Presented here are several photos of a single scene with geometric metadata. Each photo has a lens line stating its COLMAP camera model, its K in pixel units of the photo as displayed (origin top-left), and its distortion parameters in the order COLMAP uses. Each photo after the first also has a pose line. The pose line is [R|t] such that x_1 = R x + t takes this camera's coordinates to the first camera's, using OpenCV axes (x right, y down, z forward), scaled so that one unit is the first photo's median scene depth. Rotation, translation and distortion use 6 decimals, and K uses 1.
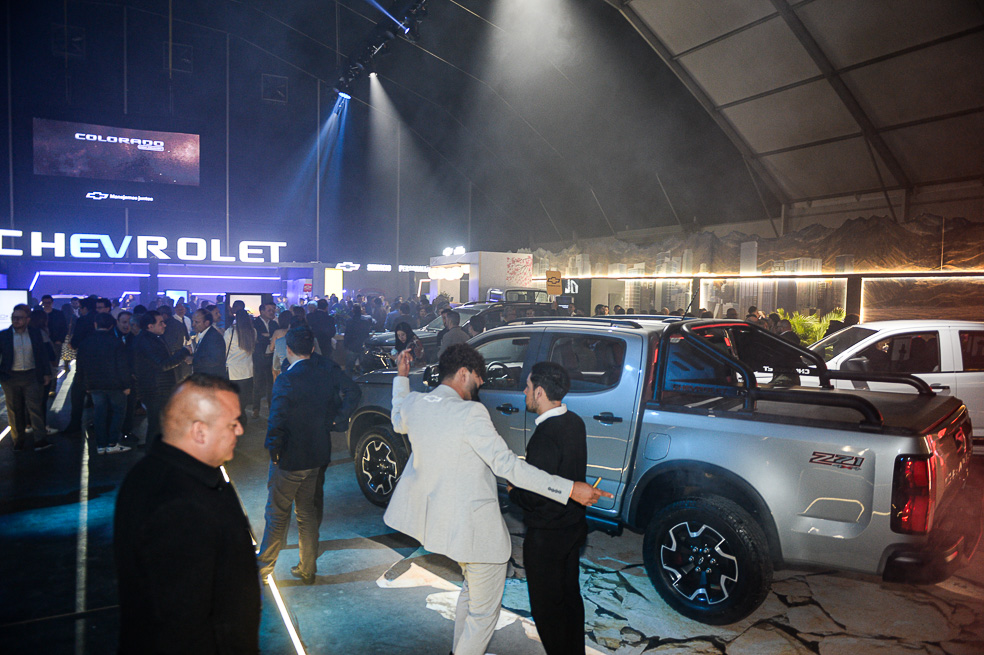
lens RADIAL K [[684.5, 0, 492.0], [0, 684.5, 327.5], [0, 0, 1]] dist [-0.005093, -0.003572]
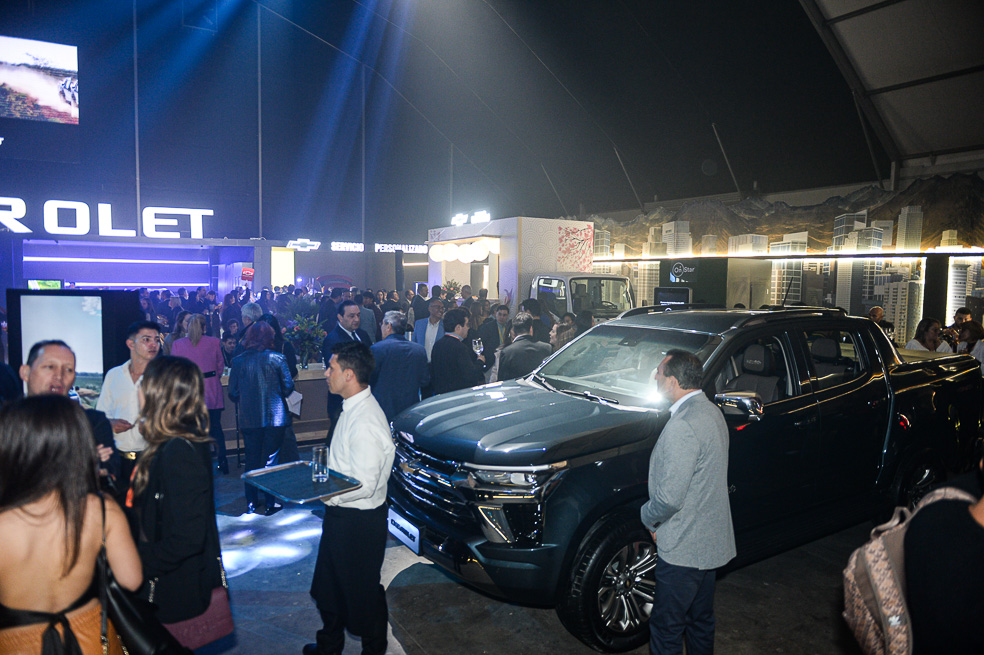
lens RADIAL K [[681.5, 0, 505.9], [0, 681.5, 325.7], [0, 0, 1]] dist [-0.004349, 0.004689]
pose [[0.995584, -0.011154, 0.093209, -0.087386], [0.009443, 0.999779, 0.018778, -0.020621], [-0.093398, -0.017815, 0.995469, 0.348559]]
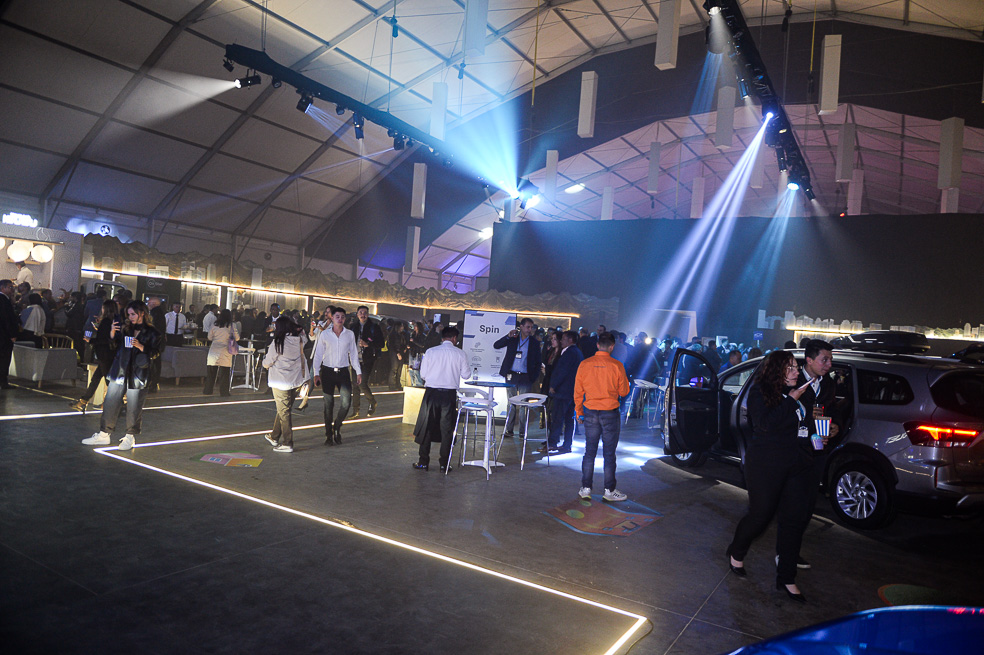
lens RADIAL K [[684.5, 0, 492.0], [0, 684.5, 327.5], [0, 0, 1]] dist [-0.005093, -0.003572]
pose [[-0.536759, -0.056708, 0.841828, -0.928269], [-0.042734, 0.998285, 0.039999, -0.050638], [-0.842653, -0.014505, -0.538262, 0.978830]]
